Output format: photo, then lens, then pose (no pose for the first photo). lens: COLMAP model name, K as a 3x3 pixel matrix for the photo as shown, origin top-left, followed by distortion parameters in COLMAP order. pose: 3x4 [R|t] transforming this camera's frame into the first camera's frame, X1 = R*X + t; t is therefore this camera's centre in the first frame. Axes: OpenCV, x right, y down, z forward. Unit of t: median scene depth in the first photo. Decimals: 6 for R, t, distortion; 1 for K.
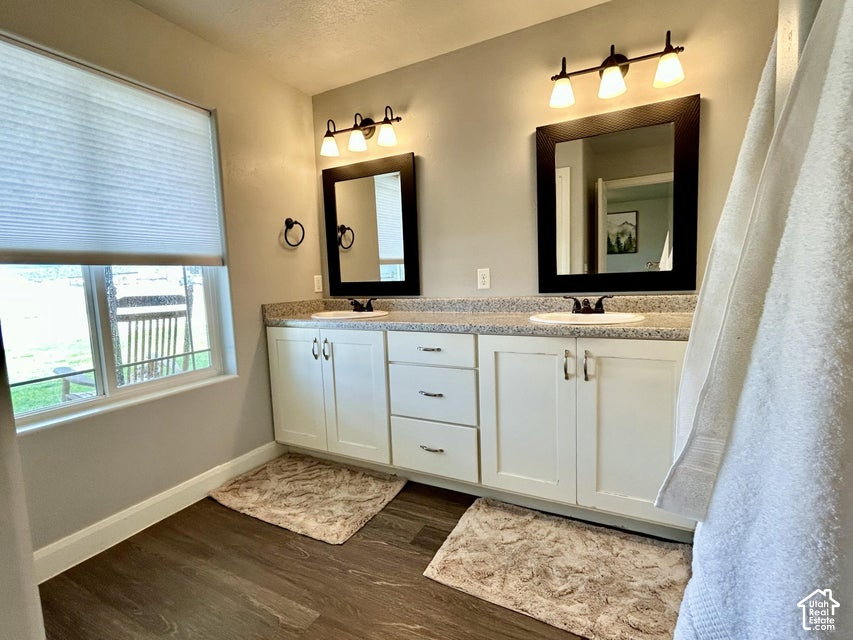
lens RADIAL K [[410.6, 0, 426.5], [0, 410.6, 320.0], [0, 0, 1]] dist [-0.002756, -0.000197]
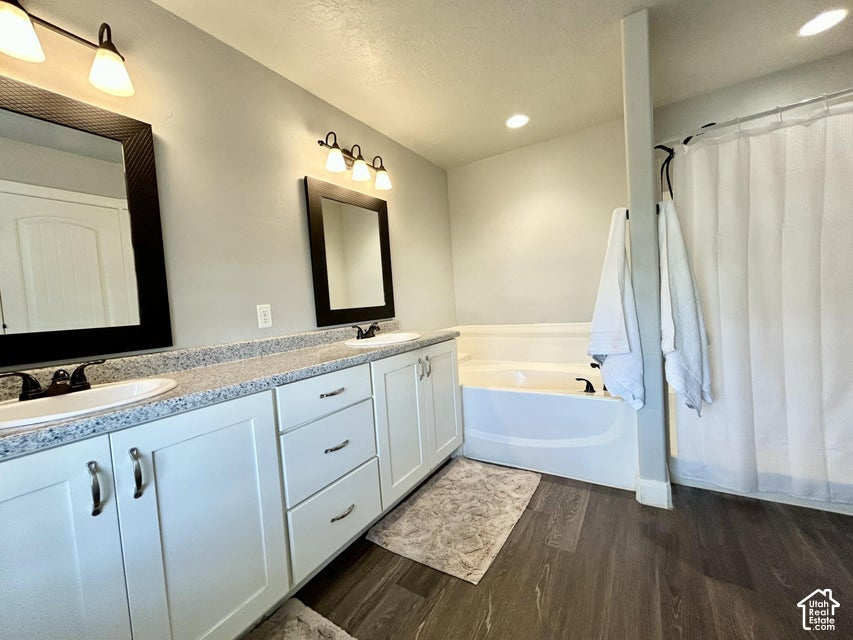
lens RADIAL K [[340.0, 0, 426.5], [0, 340.0, 320.0], [0, 0, 1]] dist [0.002555, 0.000115]
pose [[0.094106, -0.023769, 0.995278, -0.623762], [0.167145, 0.985902, 0.007742, -0.046353], [-0.981431, 0.165627, 0.096752, 0.677001]]
